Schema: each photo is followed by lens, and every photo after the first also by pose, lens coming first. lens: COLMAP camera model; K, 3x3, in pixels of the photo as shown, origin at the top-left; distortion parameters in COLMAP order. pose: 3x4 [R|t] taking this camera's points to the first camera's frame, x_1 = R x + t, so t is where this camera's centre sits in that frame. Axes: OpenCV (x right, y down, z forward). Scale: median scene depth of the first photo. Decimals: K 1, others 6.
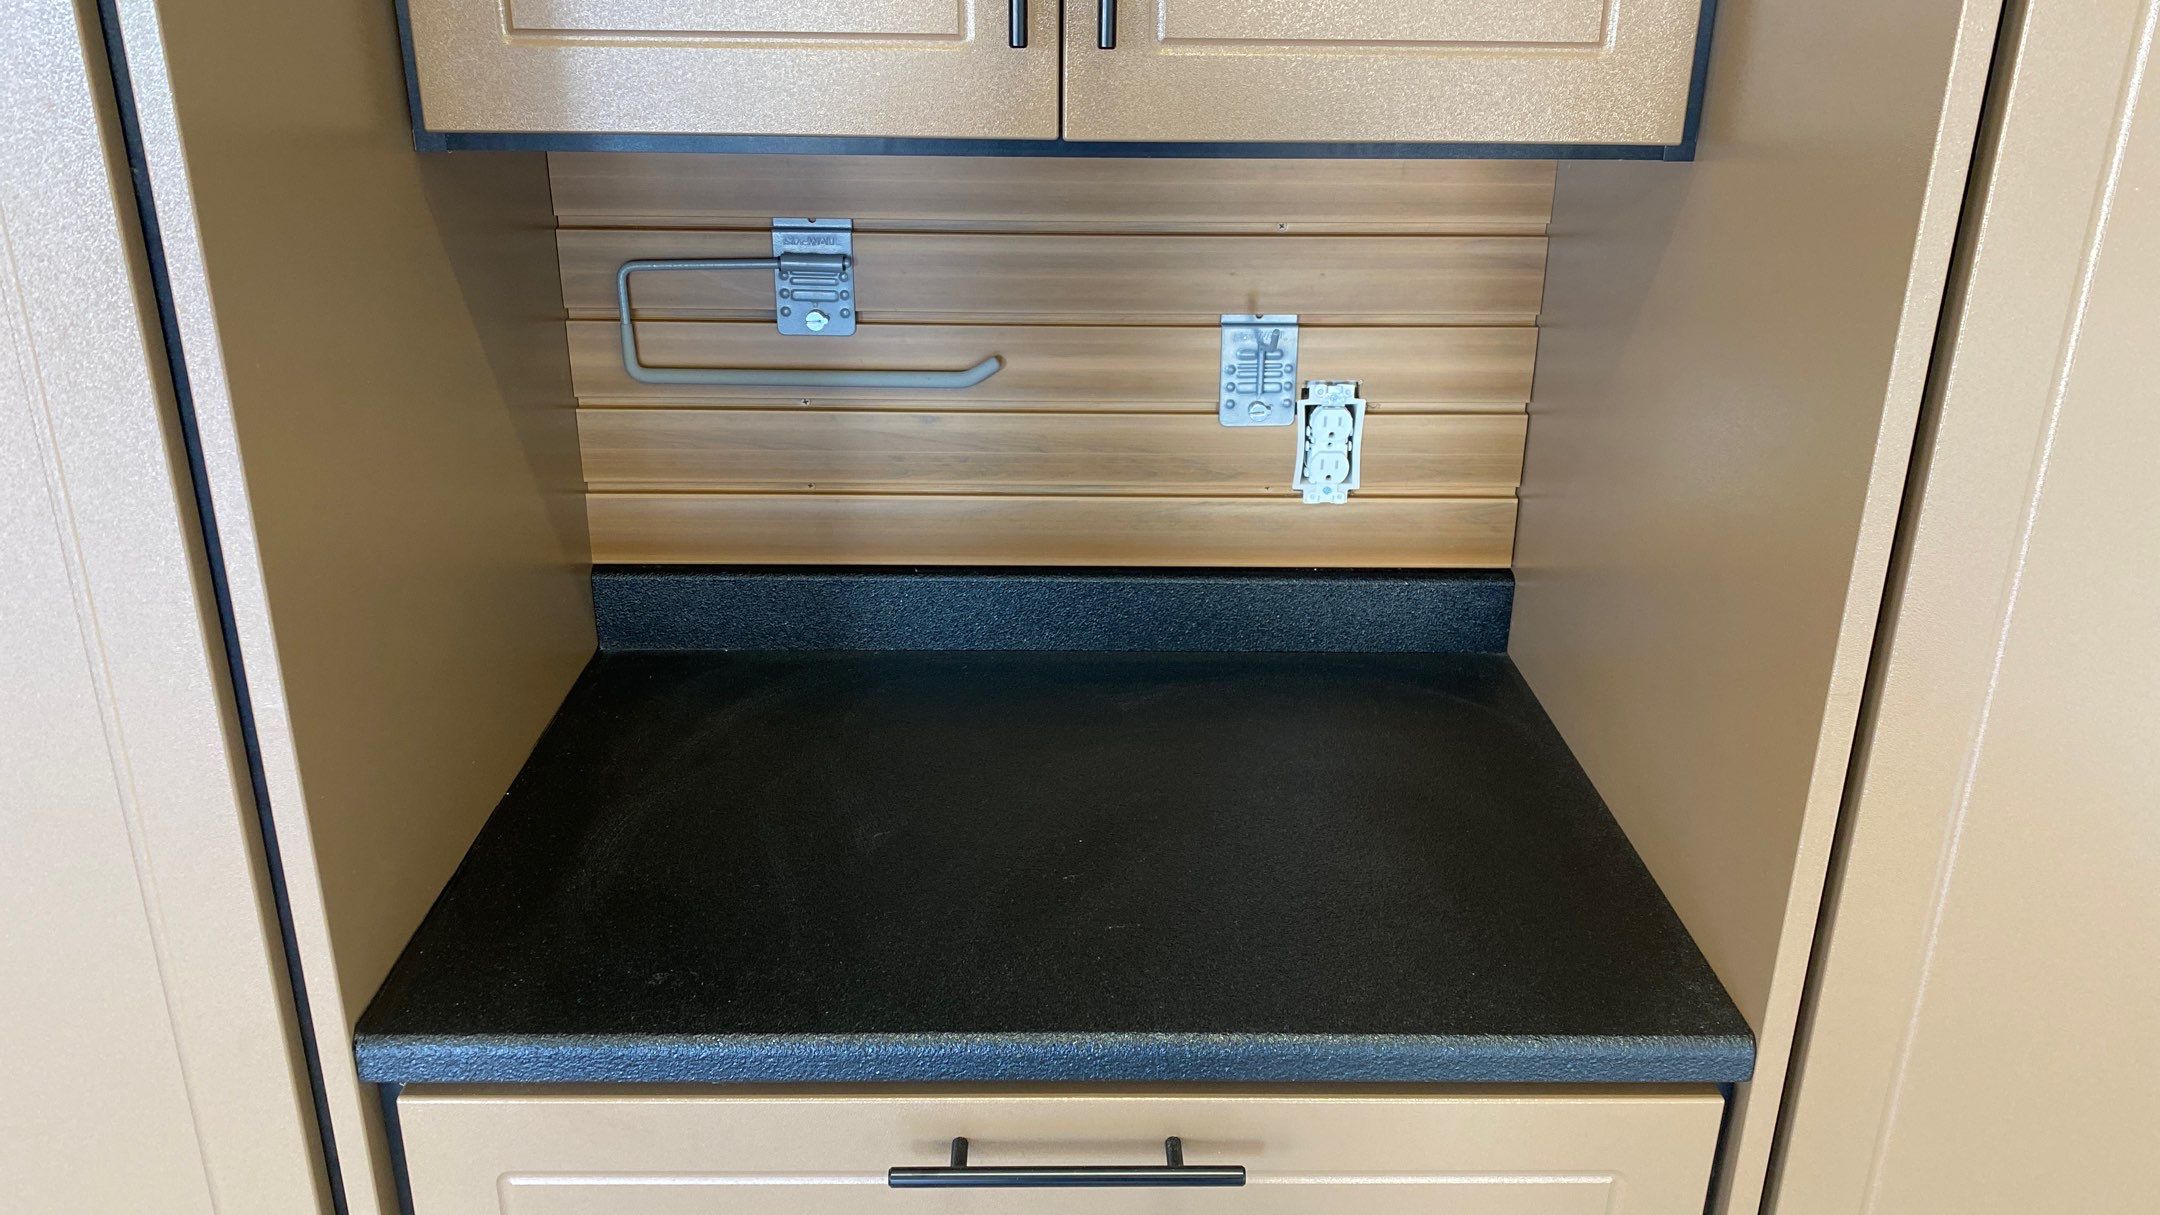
lens RADIAL K [[1585.5, 0, 1081.2], [0, 1585.5, 607.4], [0, 0, 1]] dist [0.001006, -0.003434]
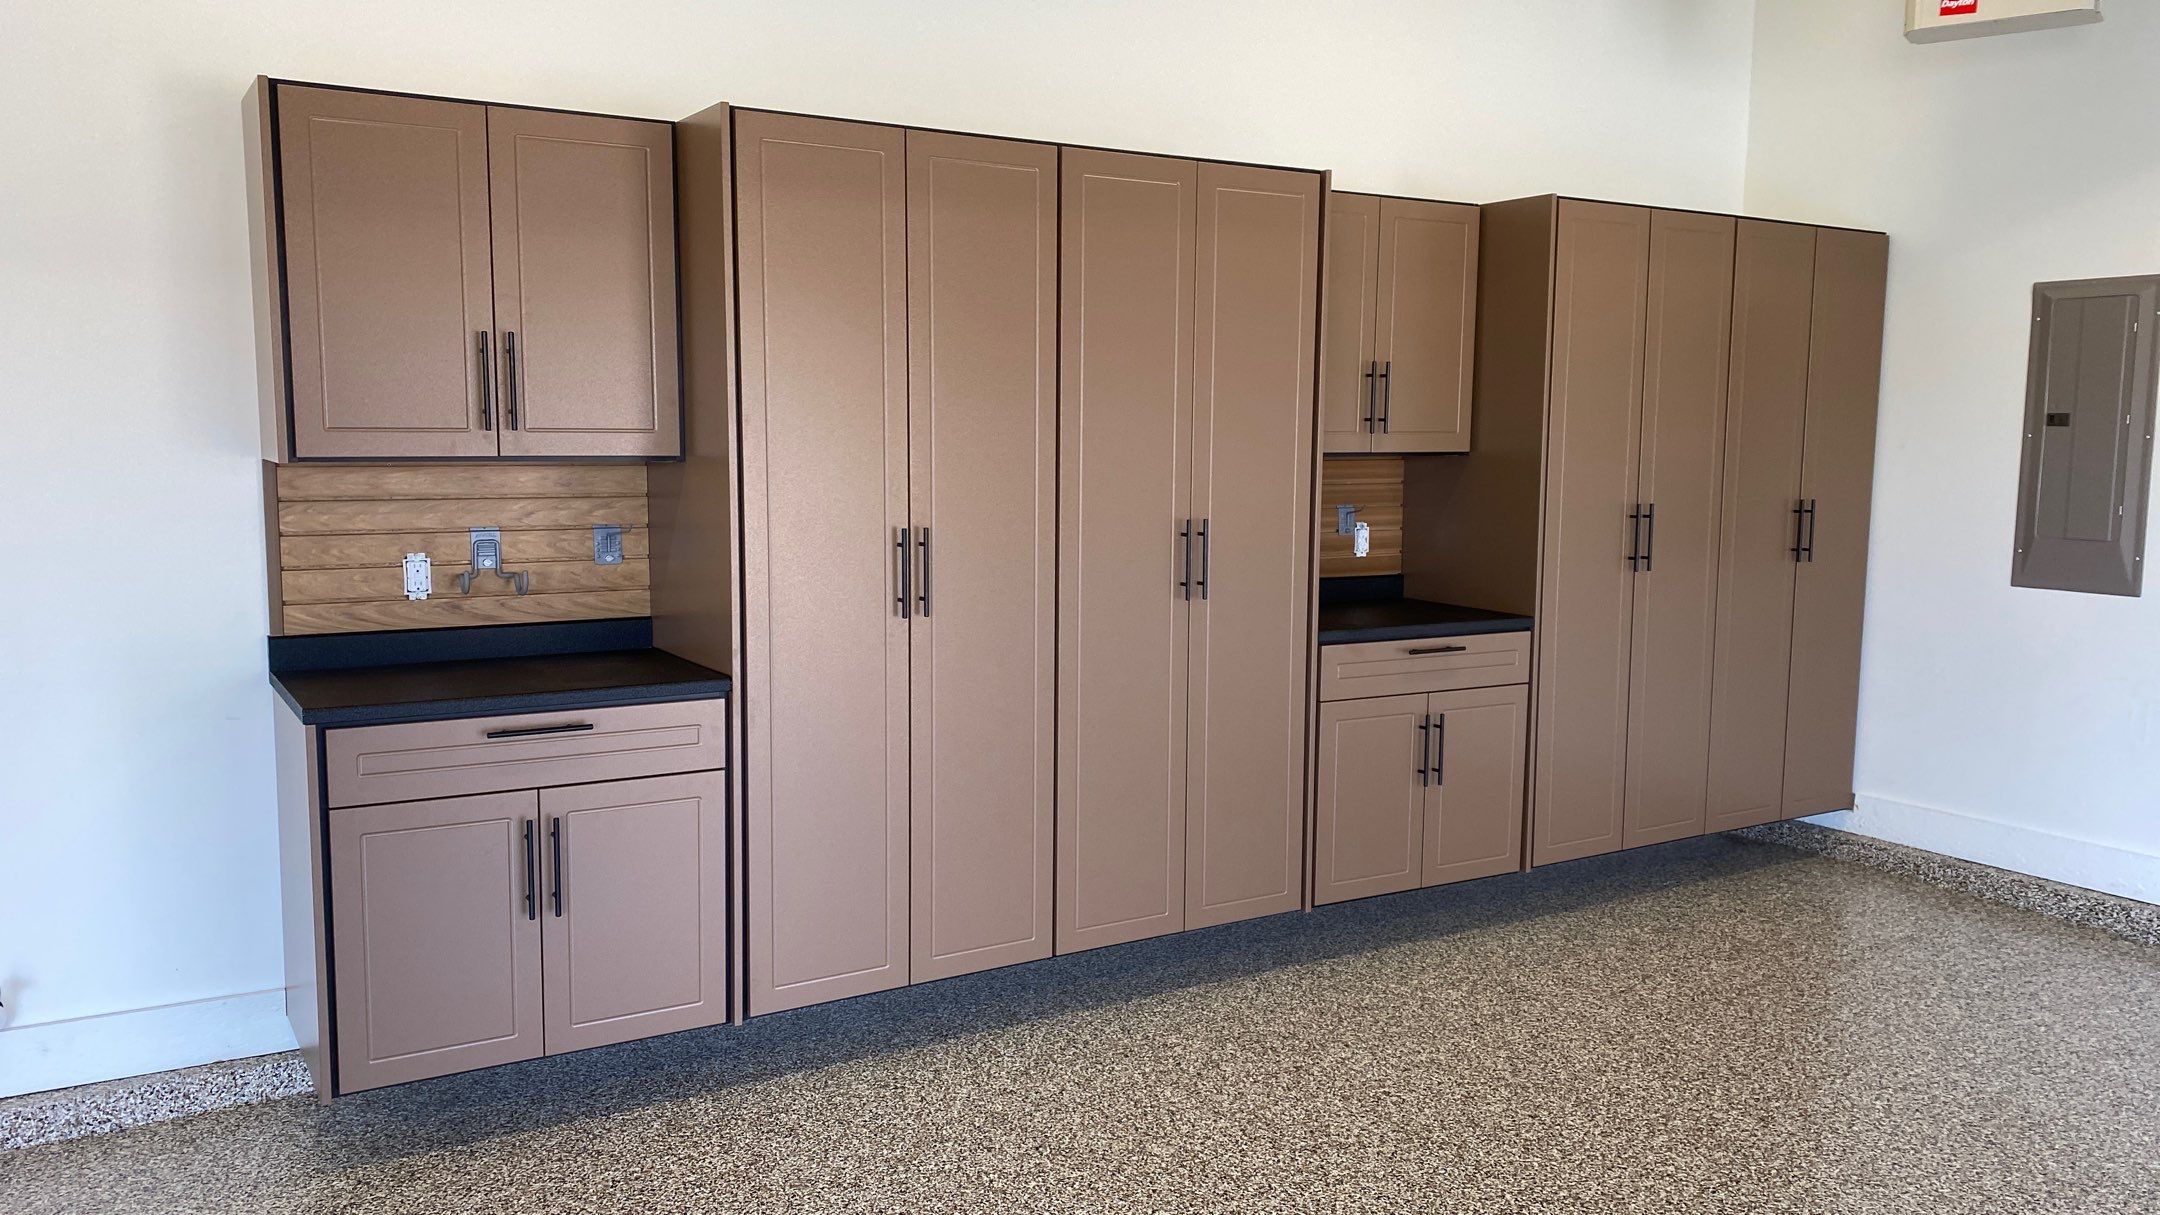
lens RADIAL K [[1635.8, 0, 1073.3], [0, 1635.8, 618.4], [0, 0, 1]] dist [0.010956, 0.002893]
pose [[0.872652, -0.058380, 0.484841, -2.422154], [0.178710, 0.962137, -0.205804, 0.785399], [-0.454469, 0.266241, 0.850044, -1.983901]]
